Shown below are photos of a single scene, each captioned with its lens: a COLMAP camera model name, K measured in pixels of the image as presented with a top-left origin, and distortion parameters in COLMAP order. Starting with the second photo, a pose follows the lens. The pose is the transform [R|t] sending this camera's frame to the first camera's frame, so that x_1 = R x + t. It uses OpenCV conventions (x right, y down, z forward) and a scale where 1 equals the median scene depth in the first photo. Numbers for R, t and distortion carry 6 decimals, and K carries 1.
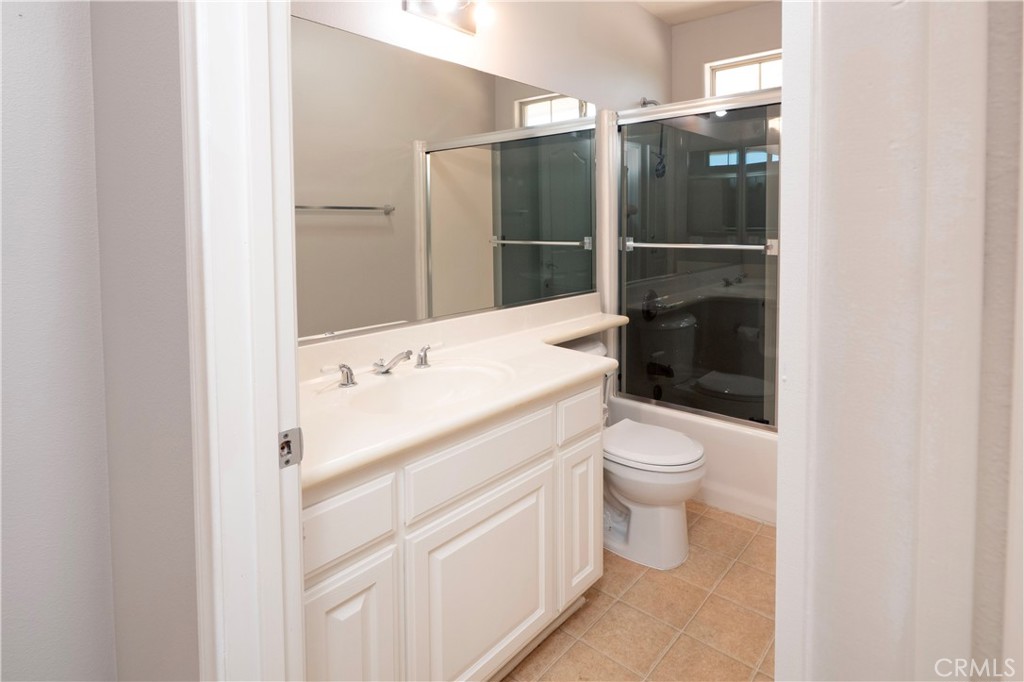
lens RADIAL K [[553.1, 0, 512.3], [0, 553.1, 251.3], [0, 0, 1]] dist [-0.001038, 0.000261]
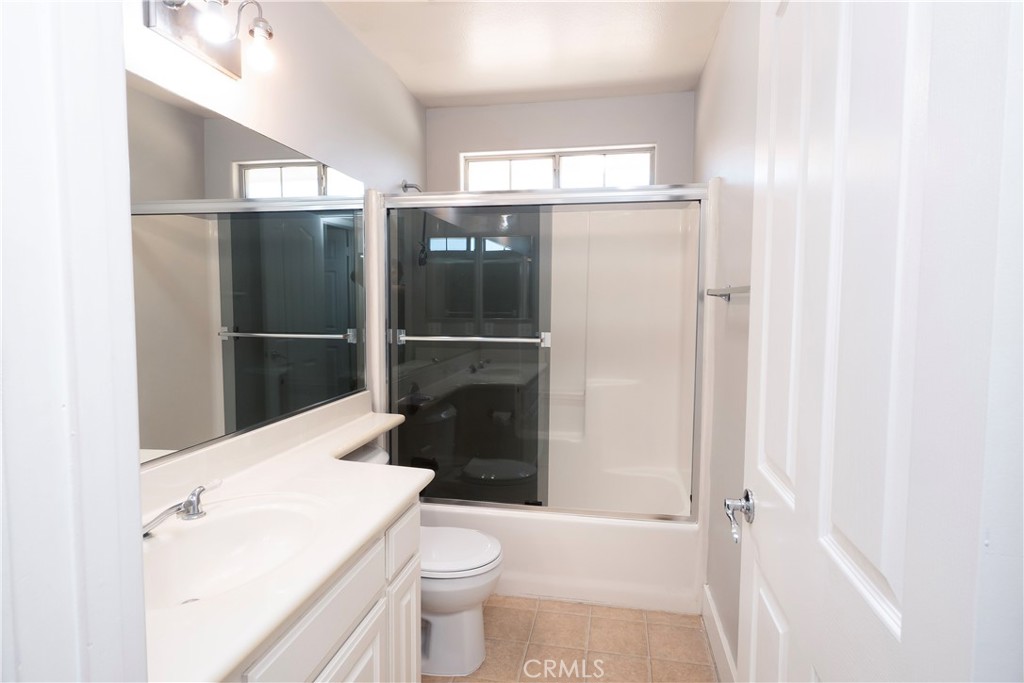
lens RADIAL K [[565.3, 0, 512.0], [0, 565.3, 341.5], [0, 0, 1]] dist [0.003246, 0.000570]
pose [[0.862802, -0.024392, 0.504954, -0.106553], [0.014522, 0.999619, 0.023474, -0.024430], [-0.505334, -0.012920, 0.862827, 0.076104]]
